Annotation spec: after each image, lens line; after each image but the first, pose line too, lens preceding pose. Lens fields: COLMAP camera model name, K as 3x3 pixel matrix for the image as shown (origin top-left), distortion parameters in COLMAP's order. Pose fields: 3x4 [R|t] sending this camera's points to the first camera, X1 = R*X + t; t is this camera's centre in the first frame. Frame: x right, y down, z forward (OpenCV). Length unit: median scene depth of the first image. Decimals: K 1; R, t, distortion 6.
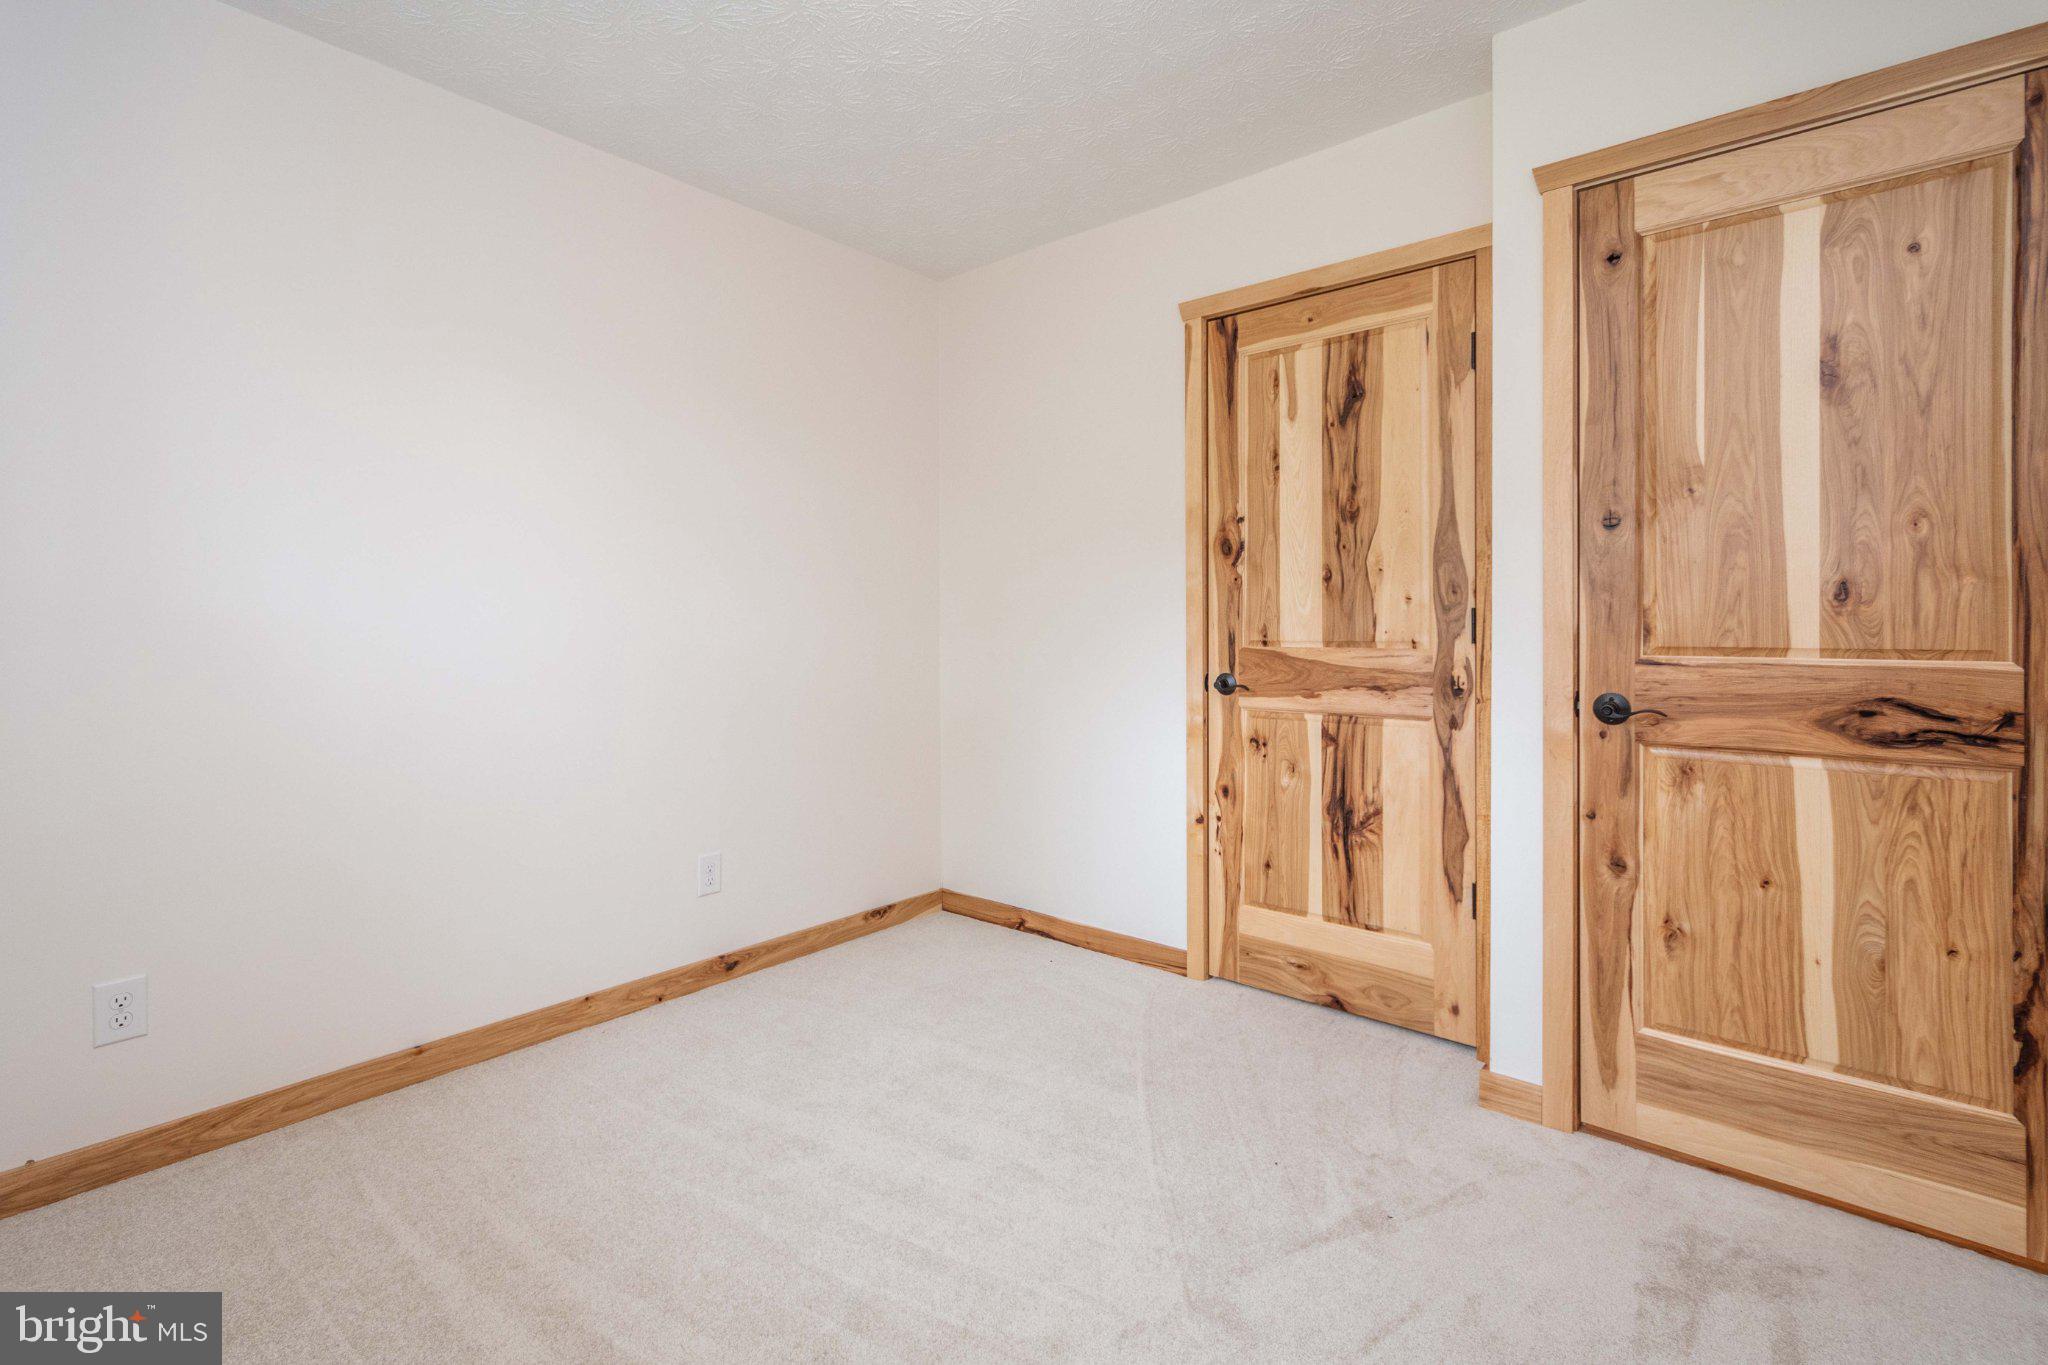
lens RADIAL K [[938.5, 0, 1014.8], [0, 938.5, 604.8], [0, 0, 1]] dist [0.002328, -0.000417]
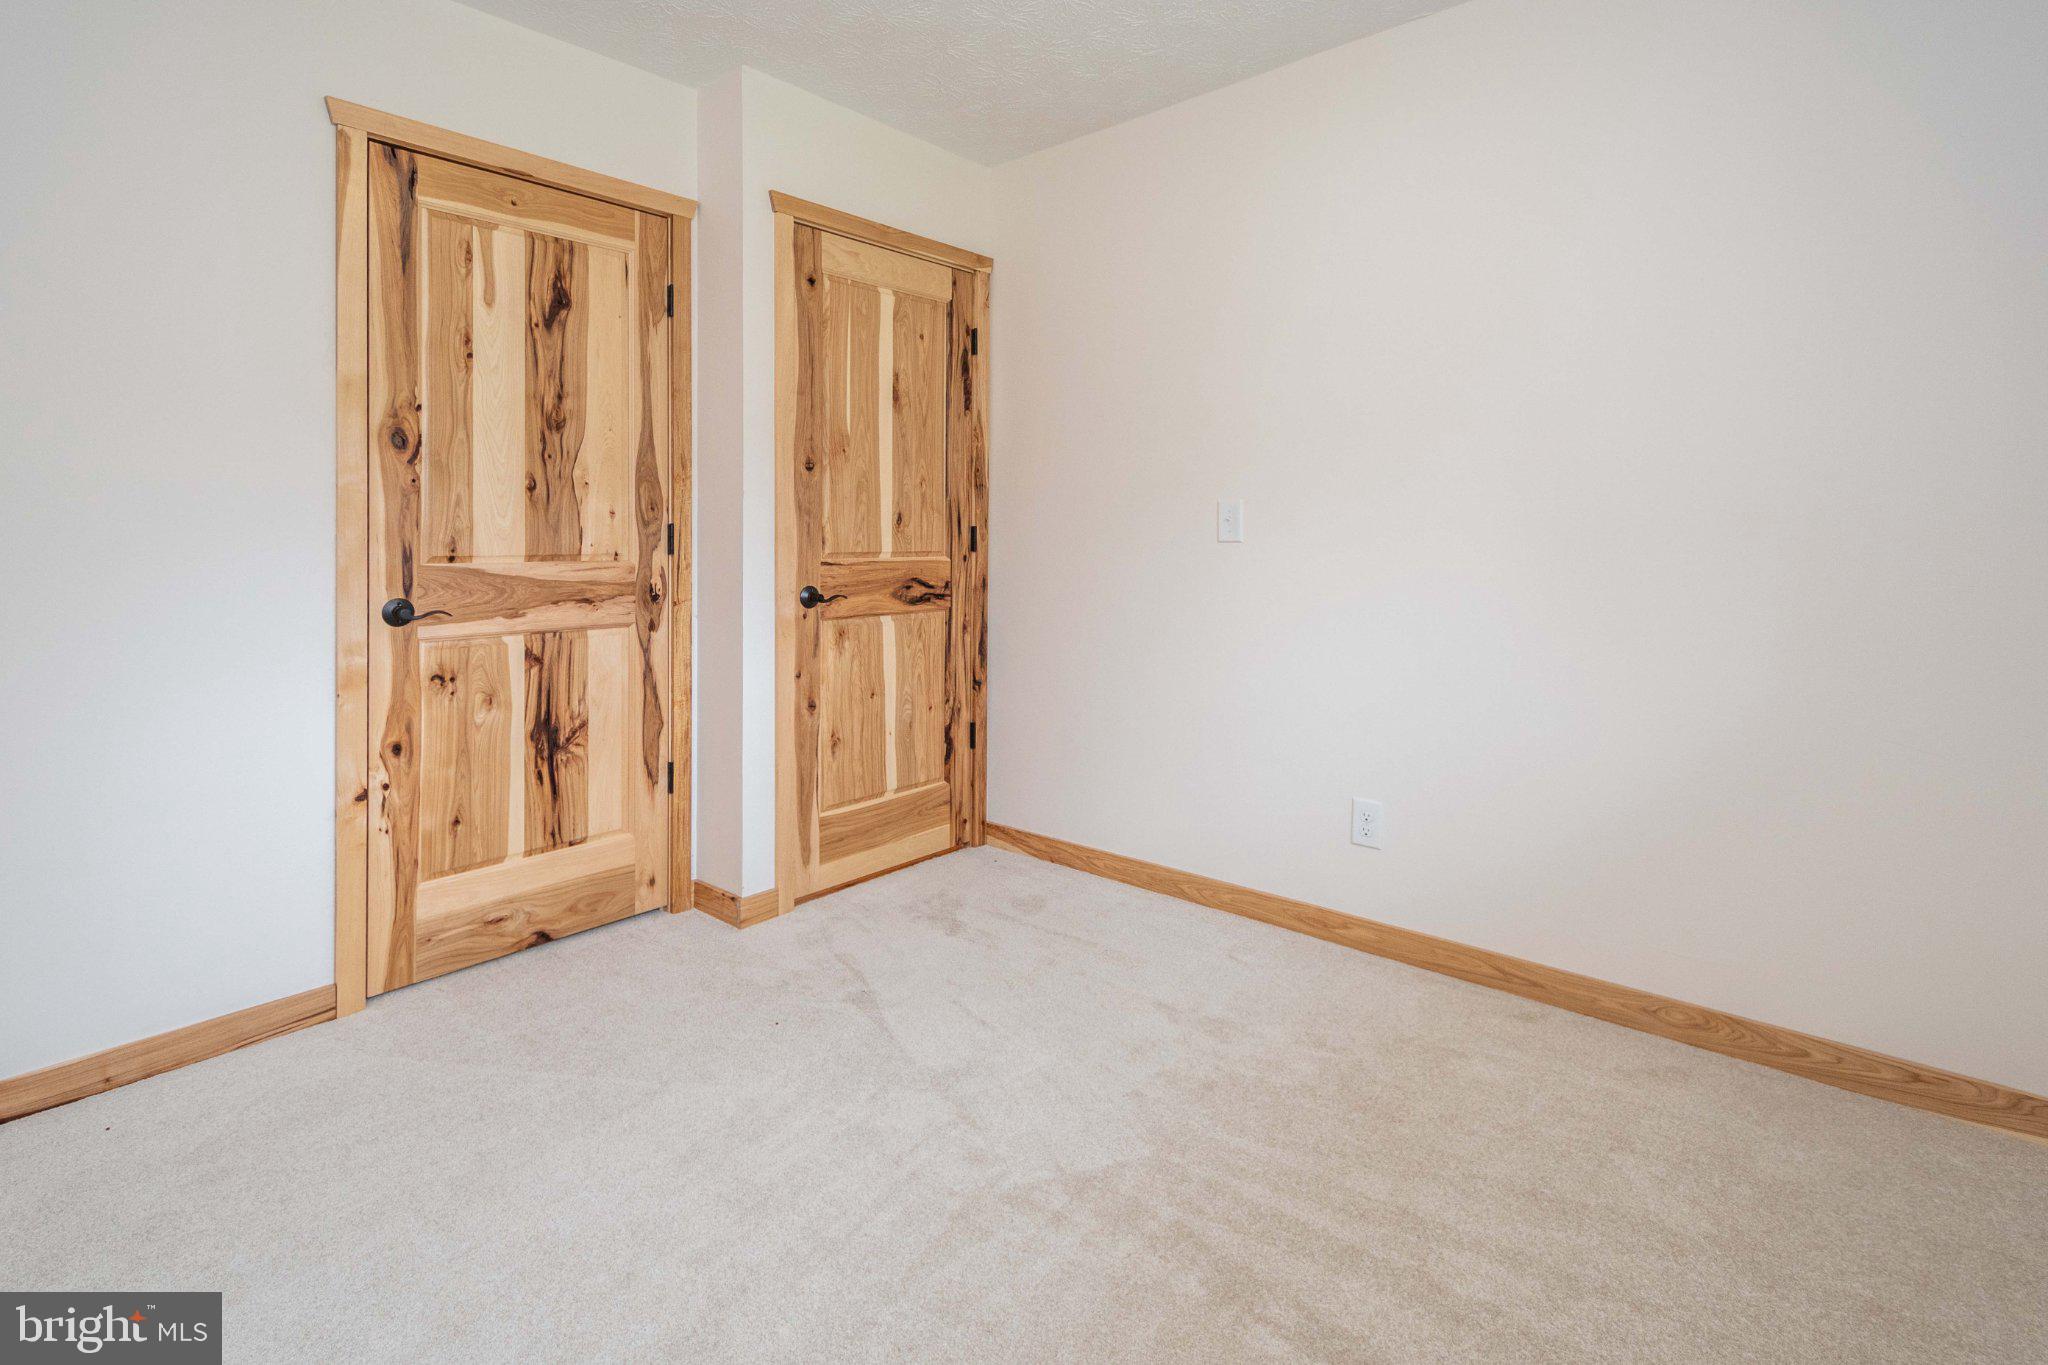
lens RADIAL K [[944.5, 0, 1018.6], [0, 944.5, 517.2], [0, 0, 1]] dist [-0.000105, -0.000236]
pose [[0.020868, 0.026715, 0.999425, -0.618068], [-0.018793, 0.999477, -0.026324, 0.017198], [-0.999606, -0.018233, 0.021359, 0.513494]]
